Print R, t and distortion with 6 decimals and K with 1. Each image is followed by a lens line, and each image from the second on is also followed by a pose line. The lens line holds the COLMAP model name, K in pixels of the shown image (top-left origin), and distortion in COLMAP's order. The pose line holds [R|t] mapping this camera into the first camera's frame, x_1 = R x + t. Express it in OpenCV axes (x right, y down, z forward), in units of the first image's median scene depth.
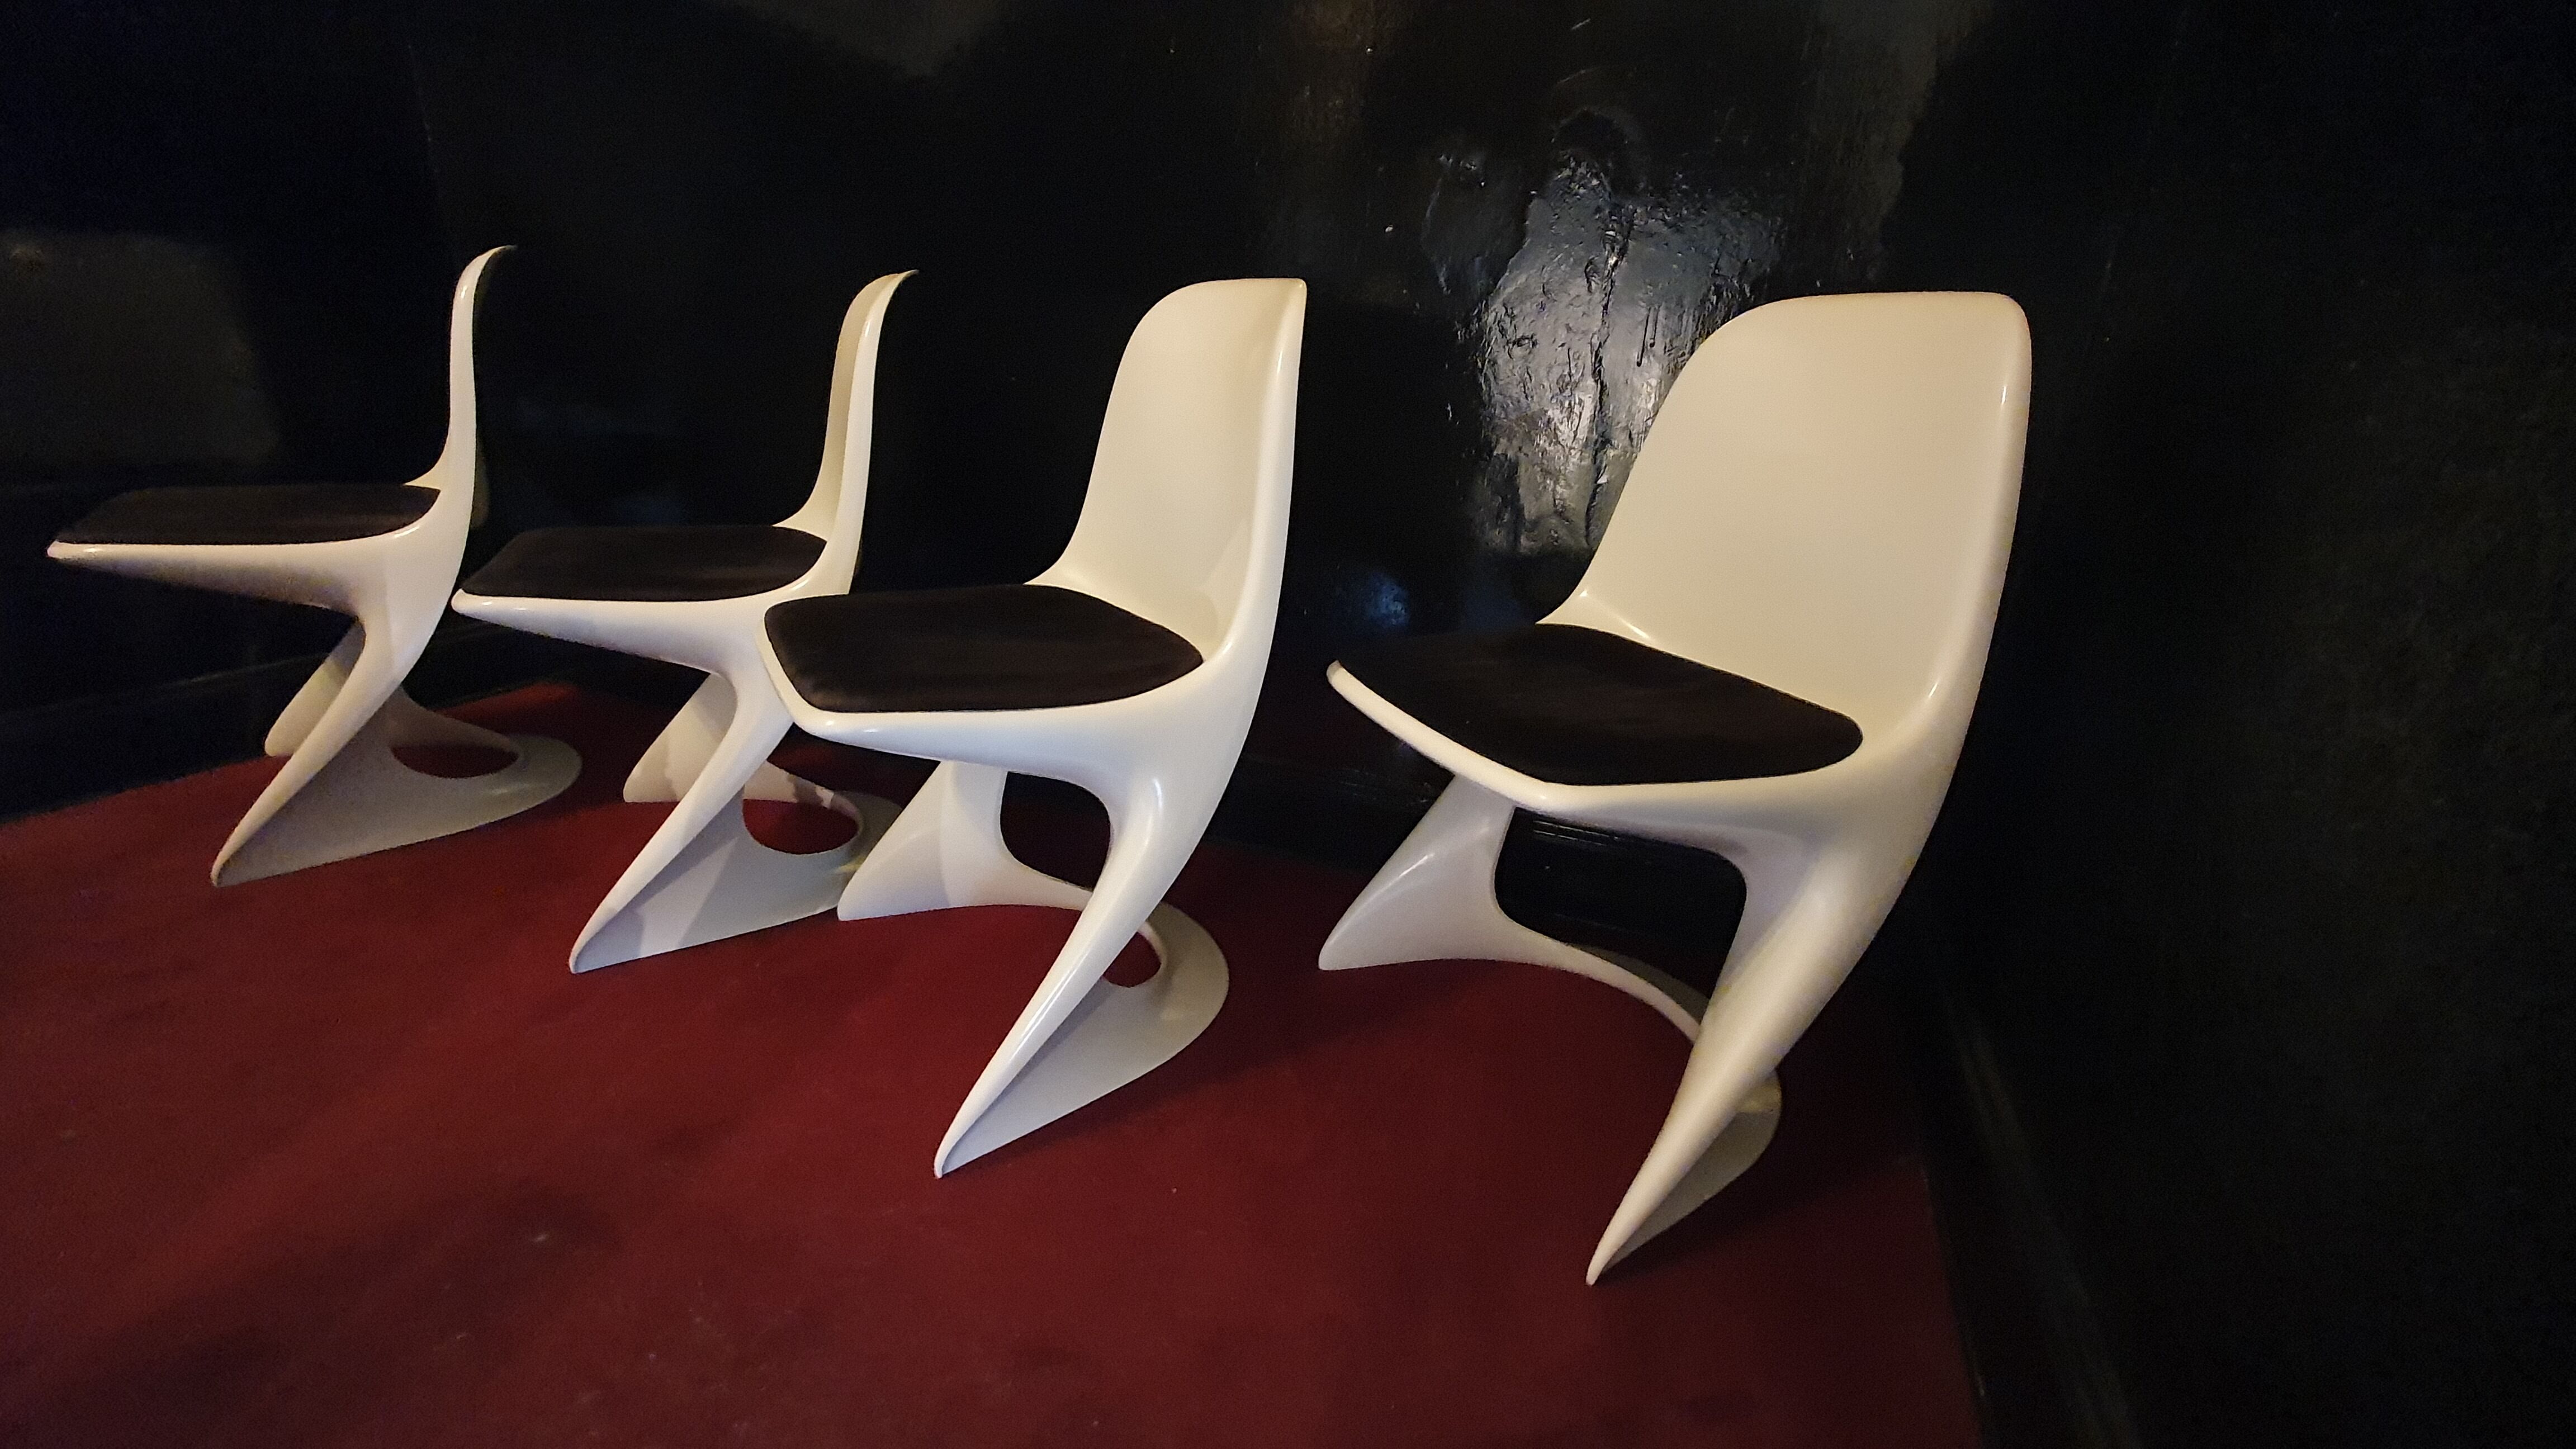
lens RADIAL K [[1002.0, 0, 1299.3], [0, 1002.0, 733.0], [0, 0, 1]] dist [-0.002961, -0.000412]
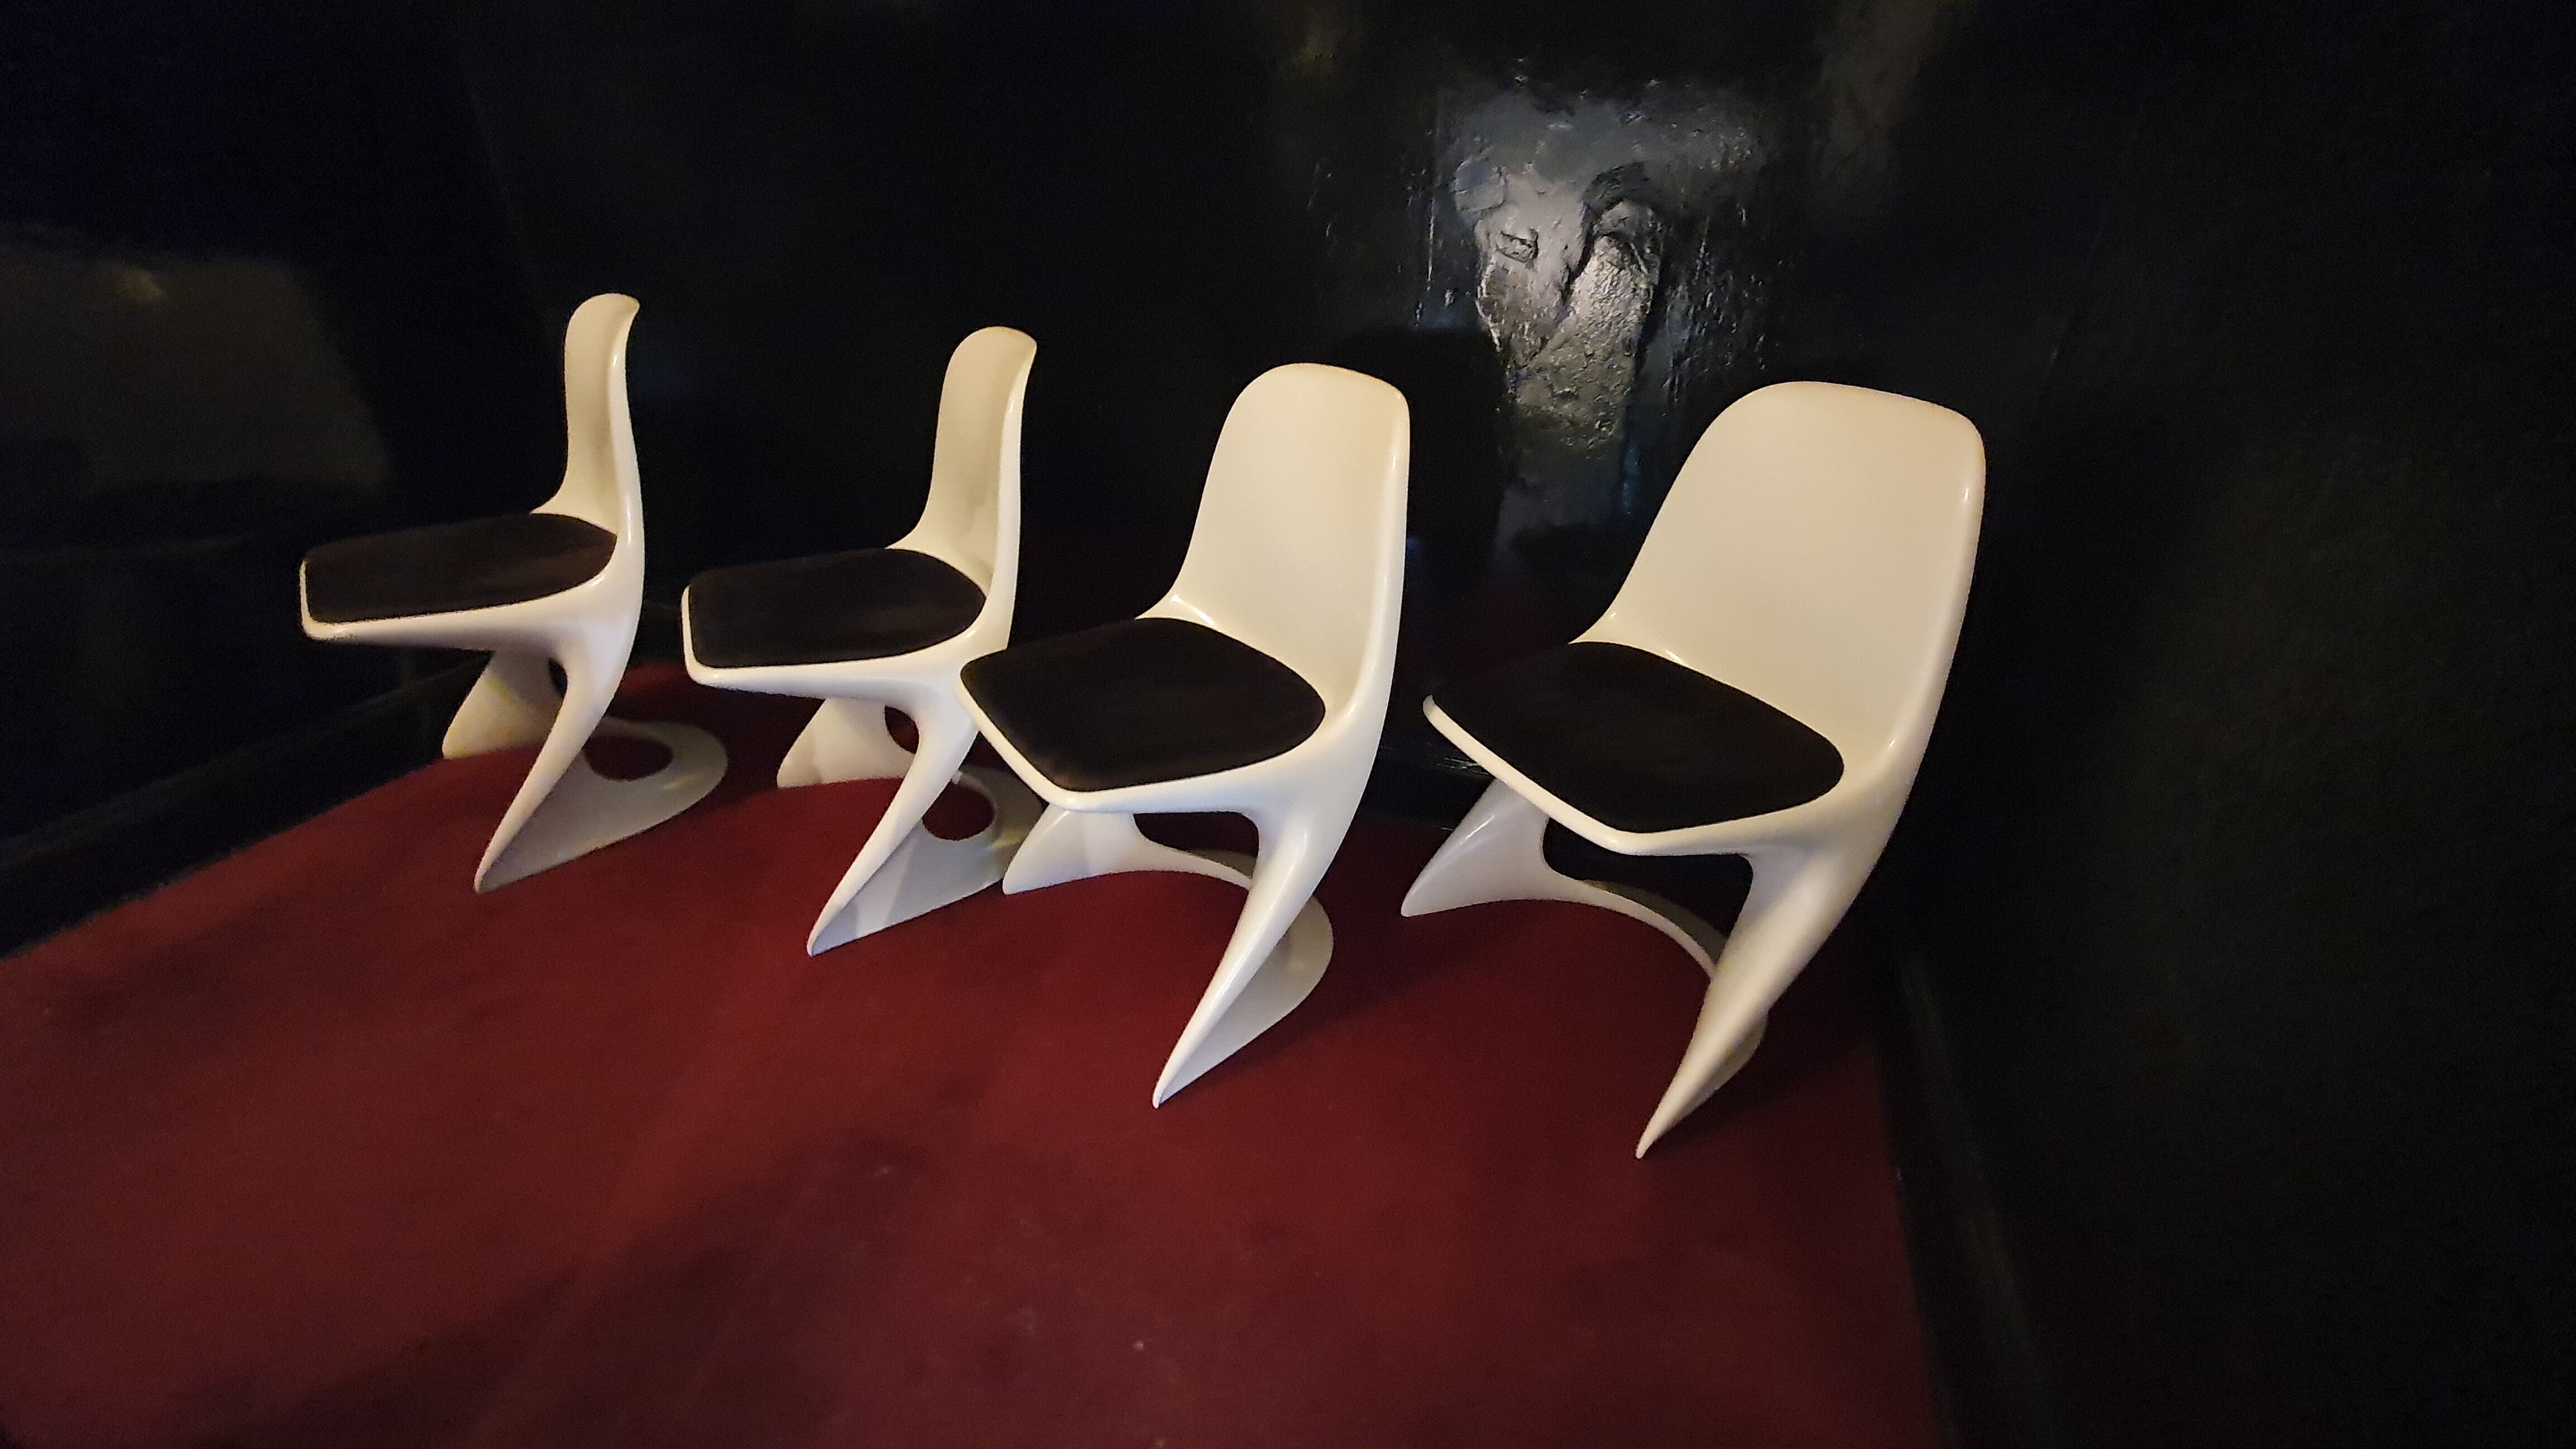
lens RADIAL K [[1002.0, 0, 1292.6], [0, 1002.0, 727.5], [0, 0, 1]] dist [-0.002961, -0.000412]
pose [[0.998543, -0.045216, 0.029445, -0.152627], [0.040278, 0.987734, 0.150864, -0.203895], [-0.035905, -0.149459, 0.988116, -0.208195]]
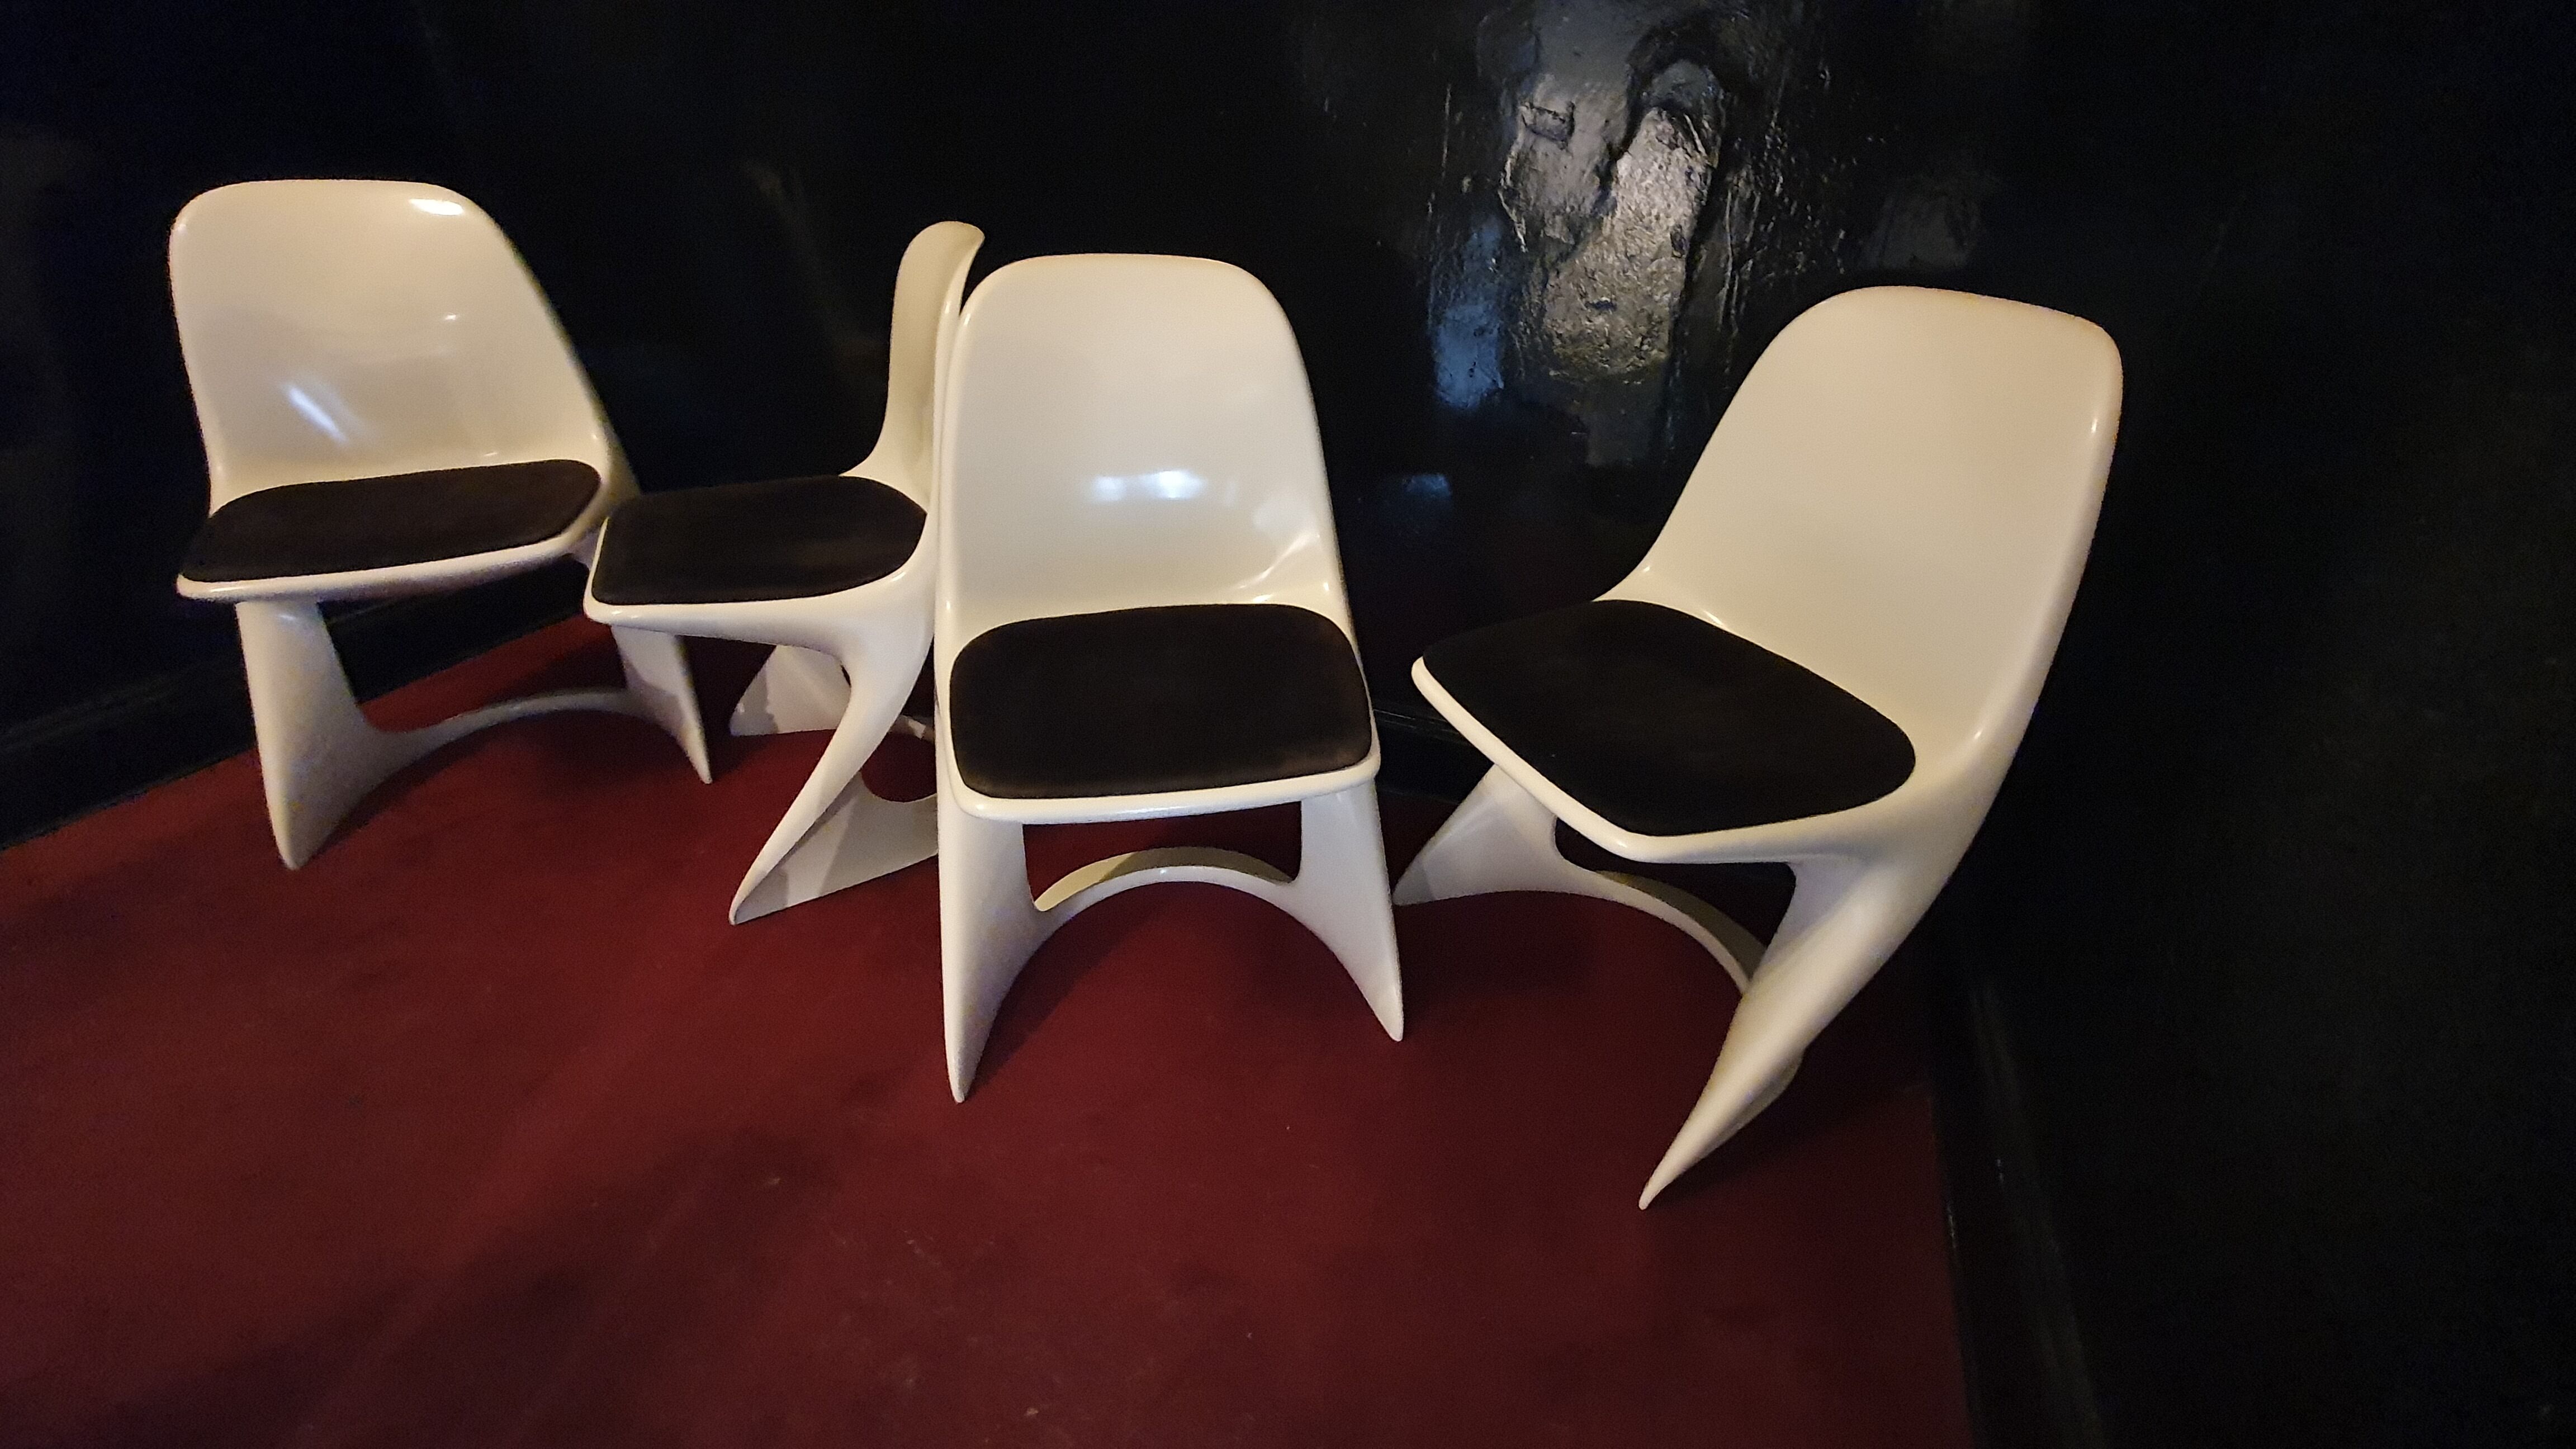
lens RADIAL K [[1002.0, 0, 1298.8], [0, 1002.0, 725.4], [0, 0, 1]] dist [-0.002961, -0.000412]
pose [[0.999754, -0.015142, -0.016220, -0.067786], [0.018007, 0.980784, 0.194264, -0.188634], [0.012967, -0.194508, 0.980815, -0.053478]]
